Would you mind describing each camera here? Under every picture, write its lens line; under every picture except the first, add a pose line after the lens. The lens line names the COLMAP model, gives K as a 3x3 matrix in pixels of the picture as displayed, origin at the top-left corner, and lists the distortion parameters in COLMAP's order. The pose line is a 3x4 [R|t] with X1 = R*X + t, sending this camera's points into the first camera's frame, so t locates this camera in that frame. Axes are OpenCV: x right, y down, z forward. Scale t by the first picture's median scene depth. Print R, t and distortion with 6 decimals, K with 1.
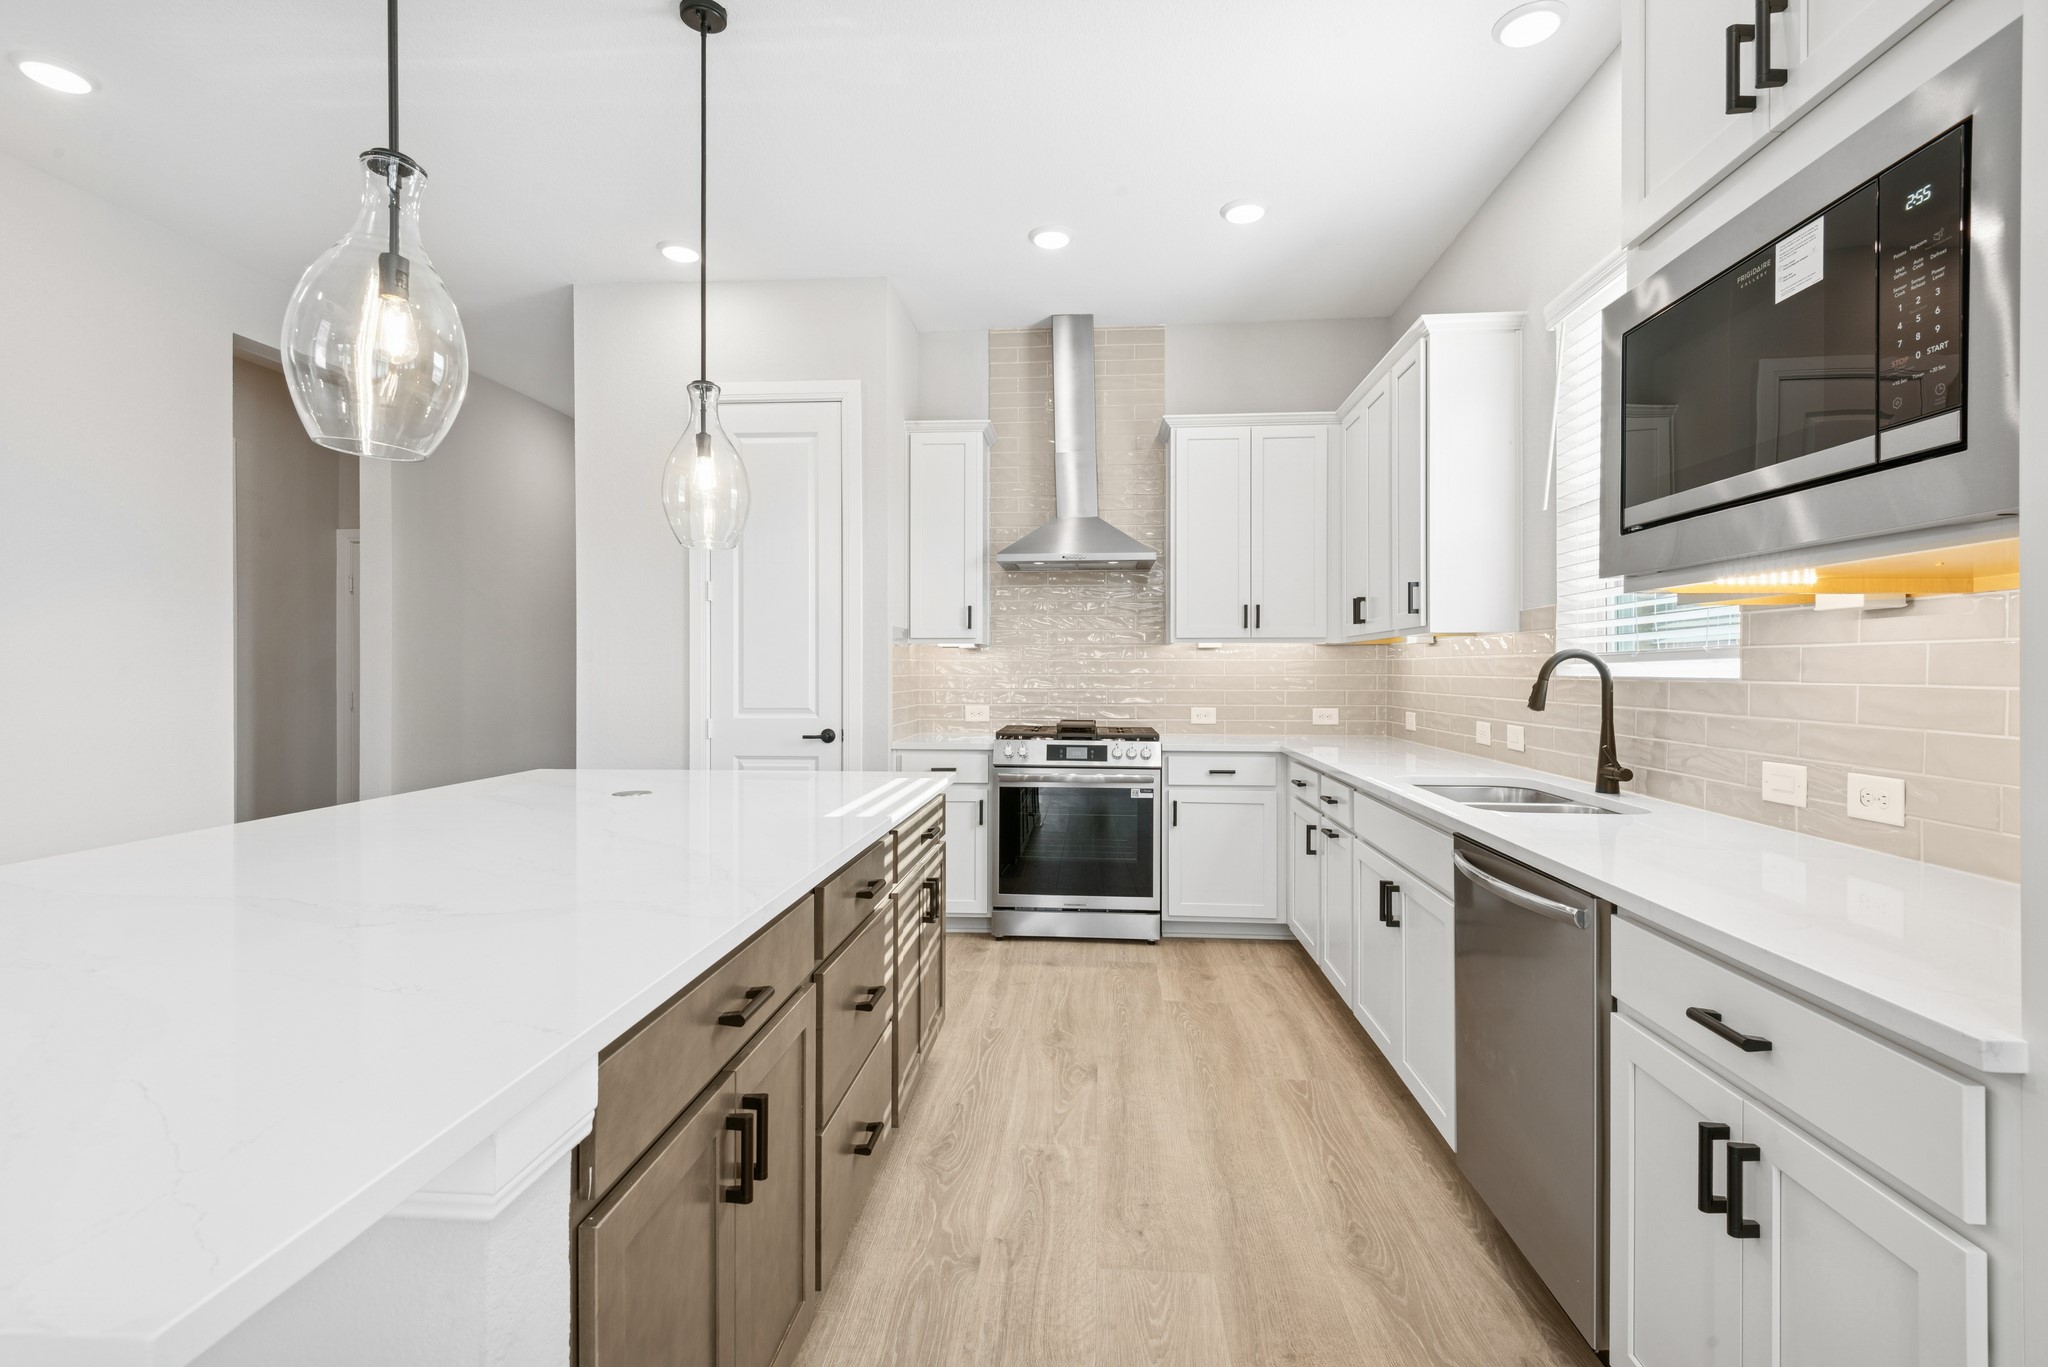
lens RADIAL K [[932.7, 0, 1024.9], [0, 932.7, 673.7], [0, 0, 1]] dist [0.040001, -0.025490]
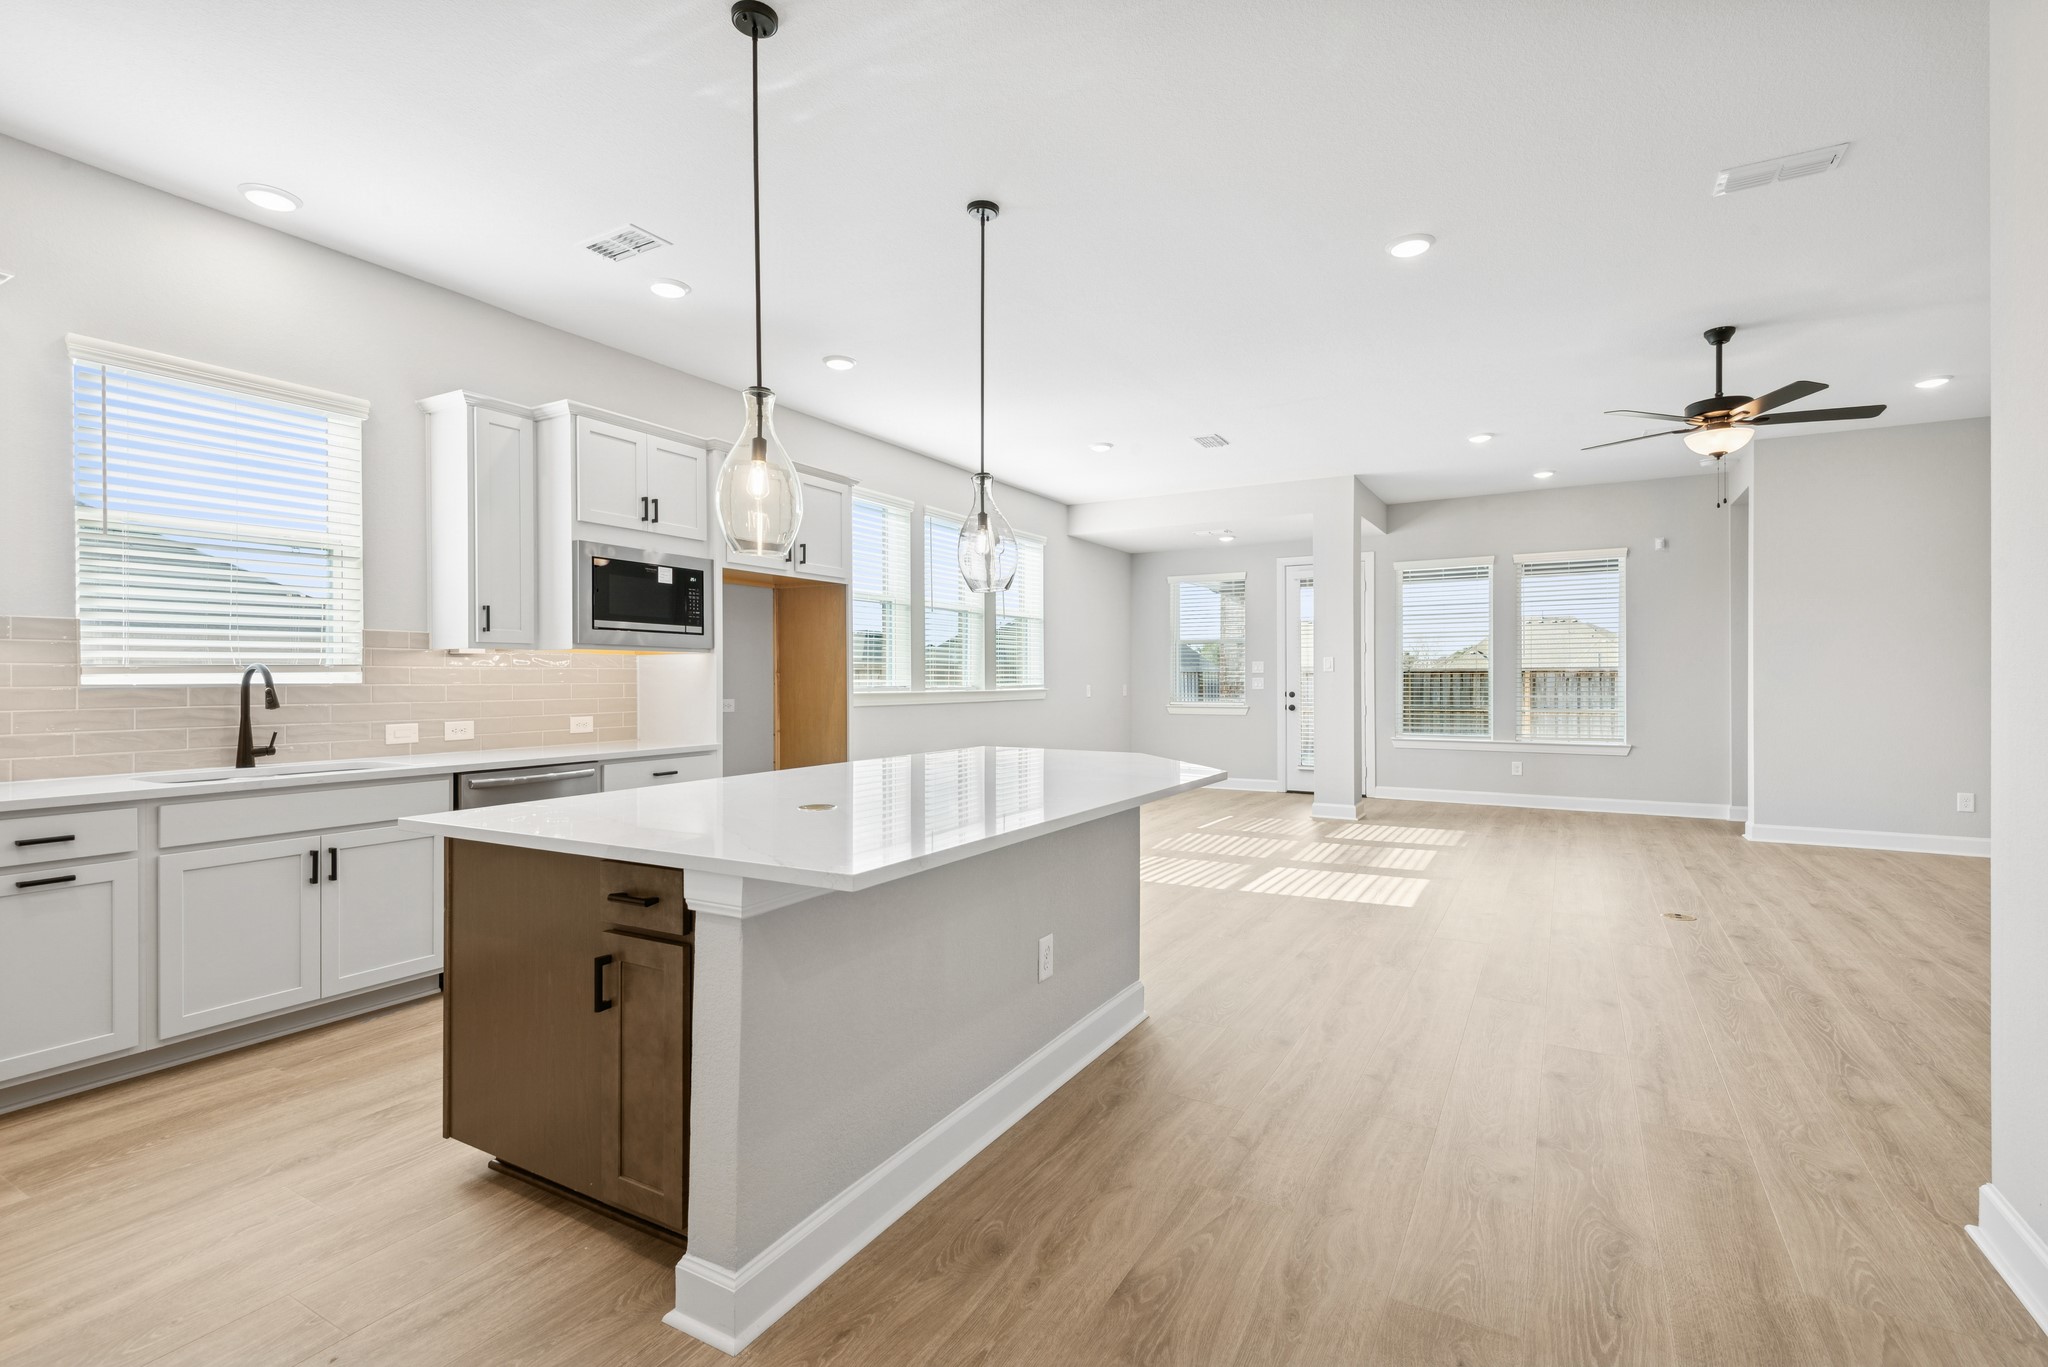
lens RADIAL K [[932.7, 0, 1024.9], [0, 932.7, 673.7], [0, 0, 1]] dist [0.040001, -0.025490]
pose [[-0.903683, 0.003426, 0.428188, -0.619674], [0.004082, 0.999991, 0.000616, -0.004552], [-0.428182, 0.002304, -0.903690, 1.080305]]
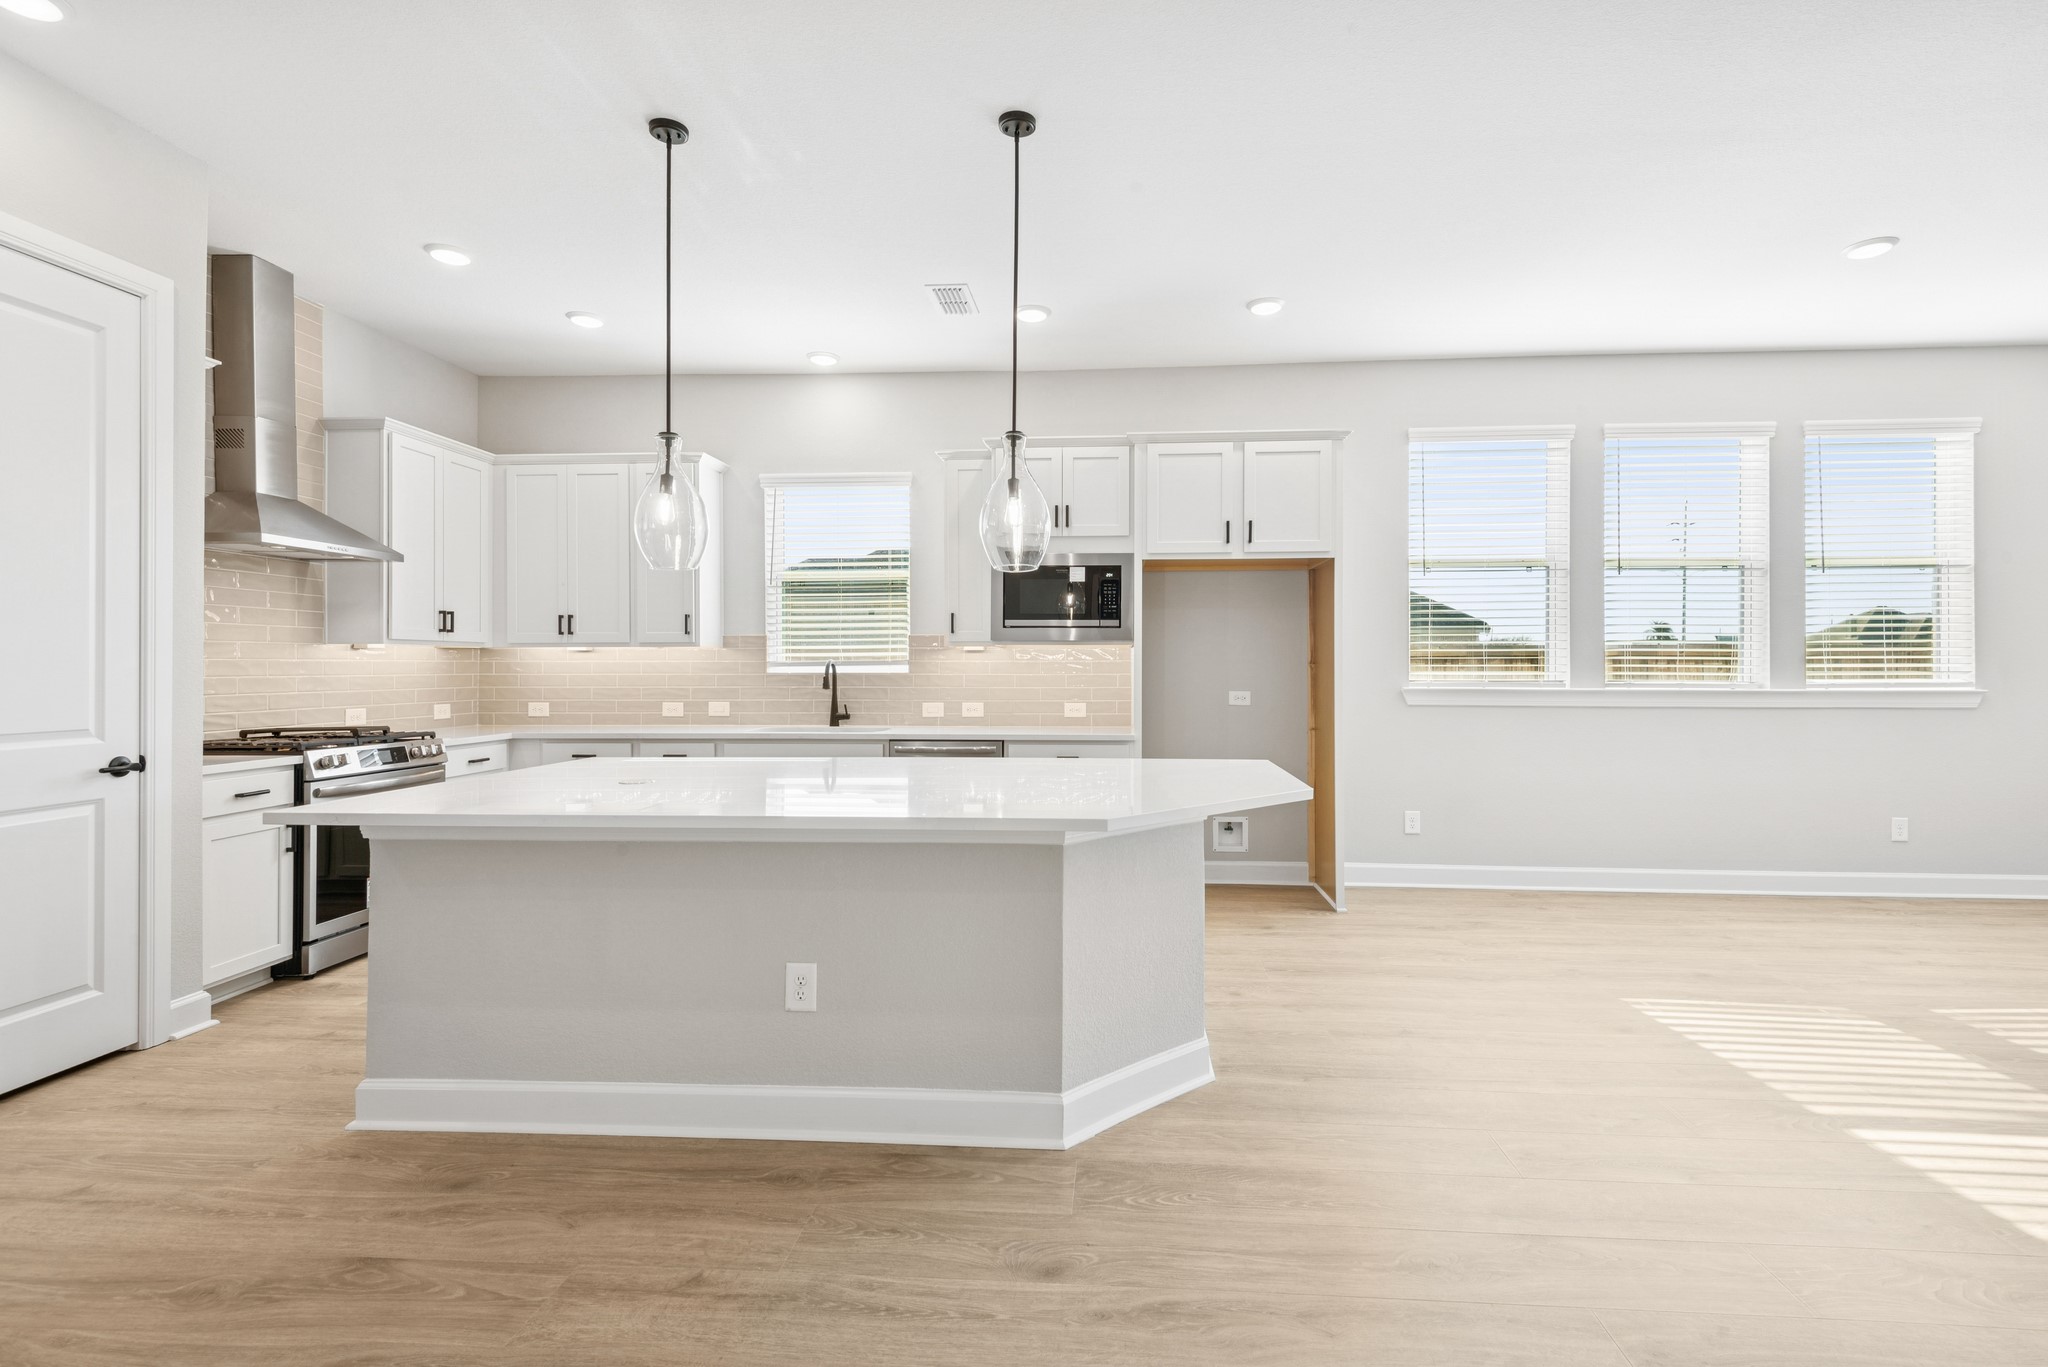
lens RADIAL K [[940.8, 0, 1059.7], [0, 940.8, 659.4], [0, 0, 1]] dist [0.048197, -0.027175]
pose [[-0.011327, 0.008530, 0.999899, -0.954322], [0.005803, 0.999947, -0.008464, -0.003533], [-0.999919, 0.005707, -0.011376, 0.310477]]
